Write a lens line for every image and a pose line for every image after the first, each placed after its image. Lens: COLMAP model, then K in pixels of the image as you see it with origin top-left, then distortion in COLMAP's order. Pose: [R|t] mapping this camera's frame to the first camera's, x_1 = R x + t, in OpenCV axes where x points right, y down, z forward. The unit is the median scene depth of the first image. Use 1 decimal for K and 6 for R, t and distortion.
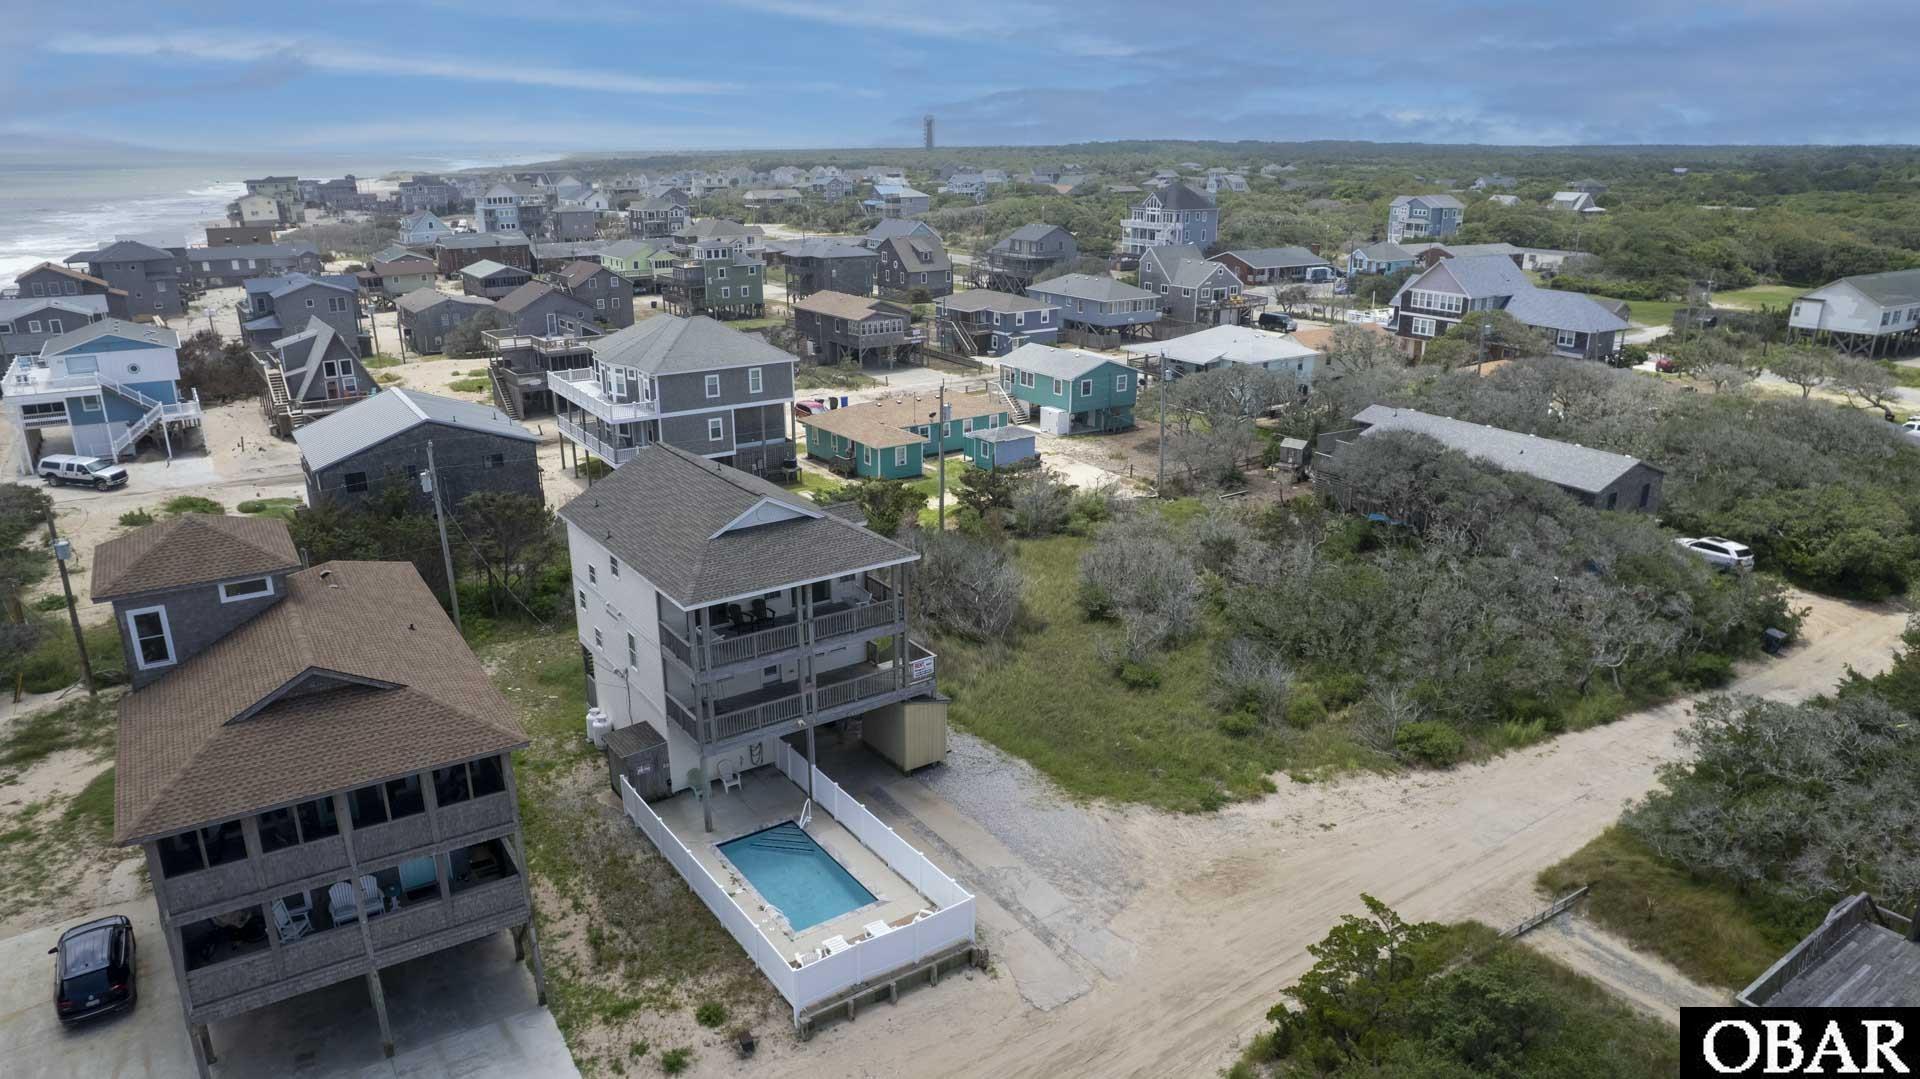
lens RADIAL K [[1231.9, 0, 957.3], [0, 1231.9, 547.0], [0, 0, 1]] dist [-0.075441, 0.068204]
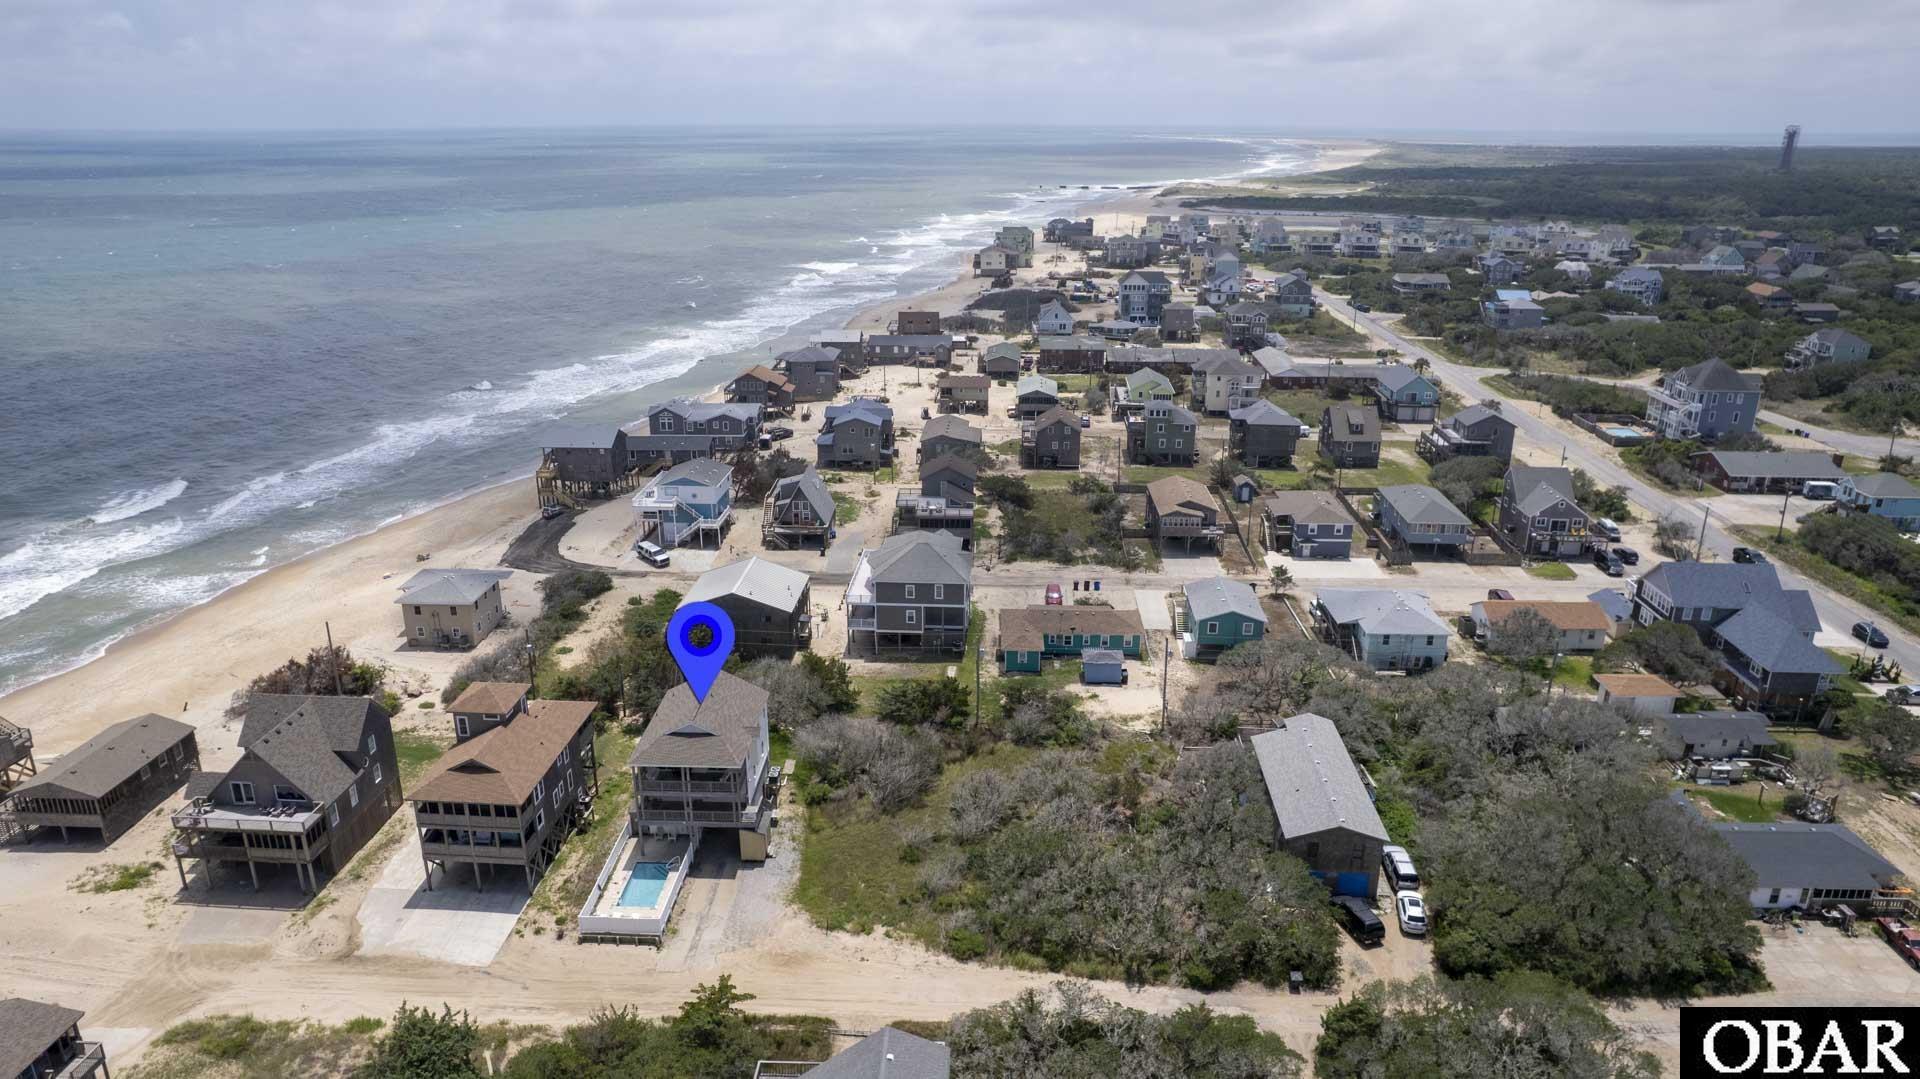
lens RADIAL K [[1231.9, 0, 957.3], [0, 1231.9, 547.0], [0, 0, 1]] dist [-0.075441, 0.068204]
pose [[0.804689, 0.199740, -0.559088, 0.670231], [-0.190424, 0.978786, 0.075606, -0.289890], [0.562329, 0.045624, 0.825654, -0.279923]]
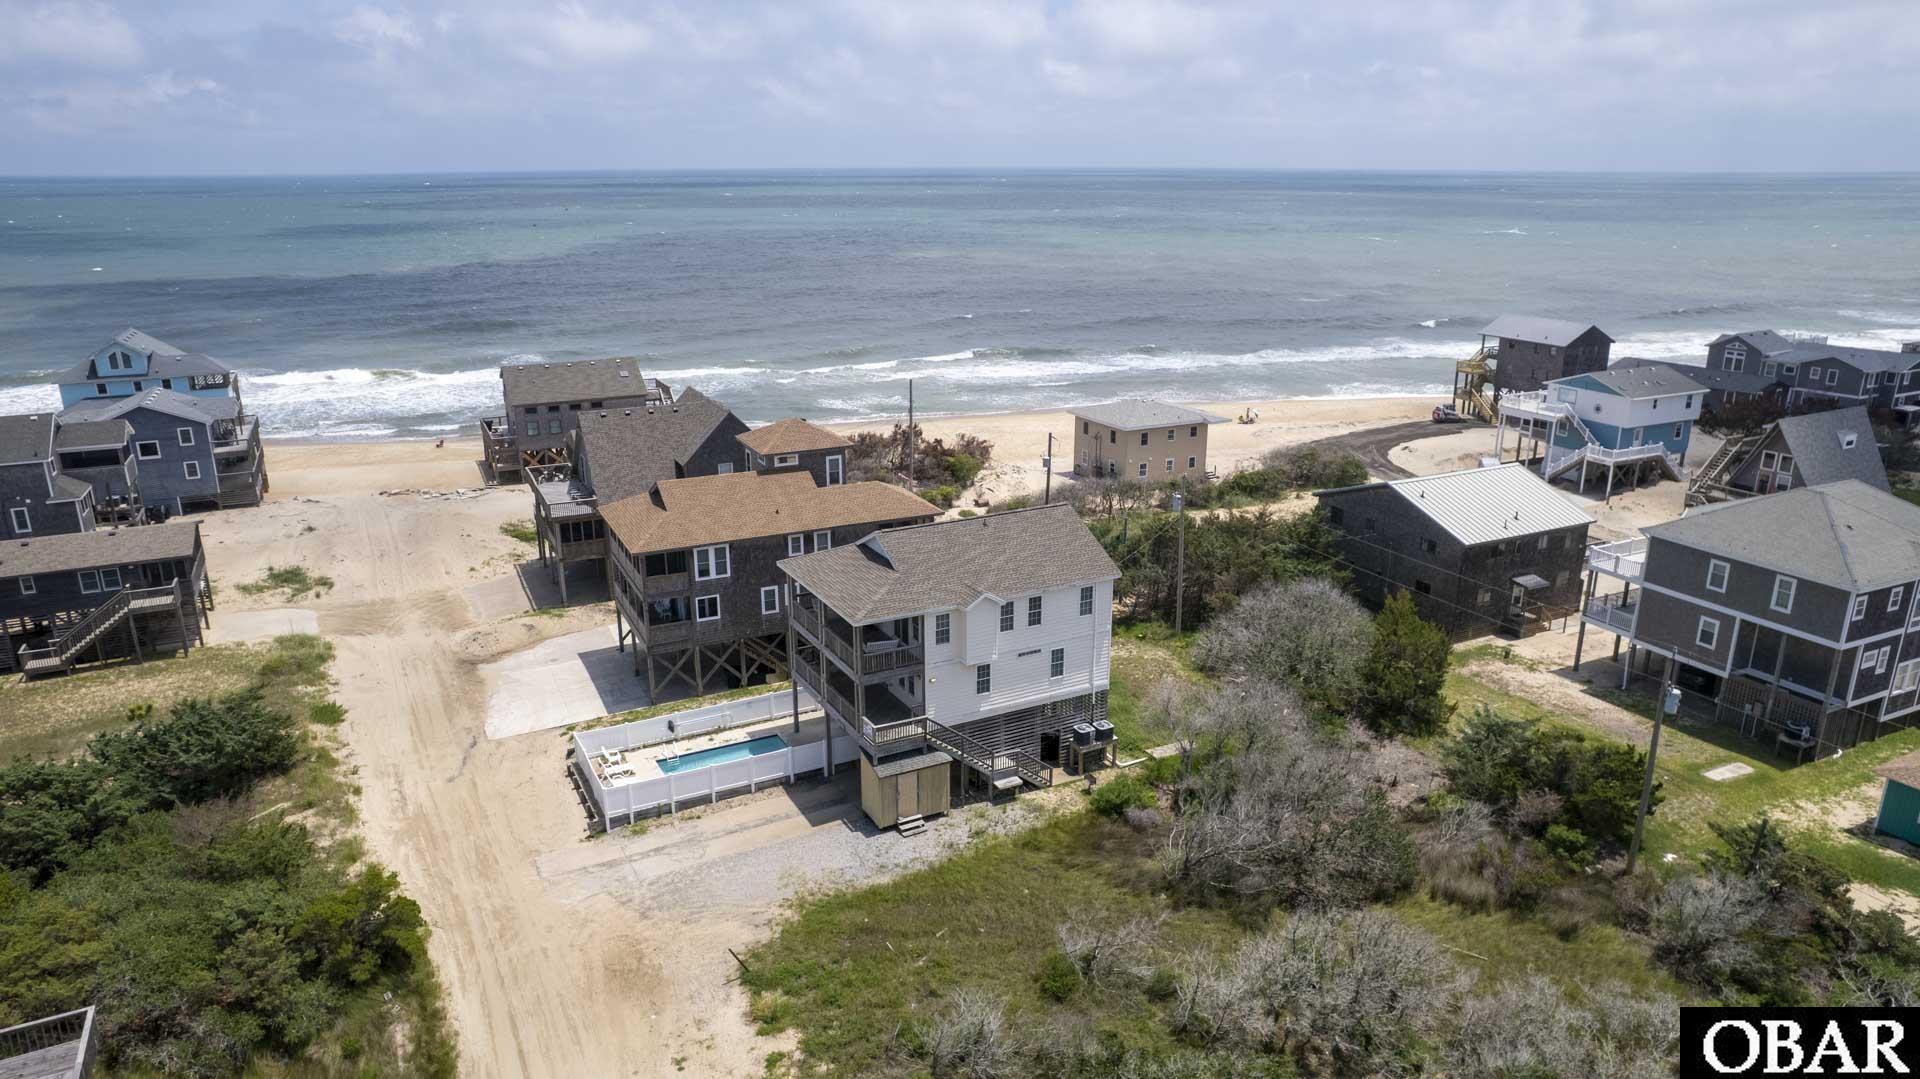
lens RADIAL K [[1231.9, 0, 957.3], [0, 1231.9, 547.0], [0, 0, 1]] dist [-0.075441, 0.068204]
pose [[-0.117932, 0.299543, -0.946766, 0.474667], [-0.311722, 0.894059, 0.321696, -0.211830], [0.942826, 0.333066, -0.012064, 0.513802]]
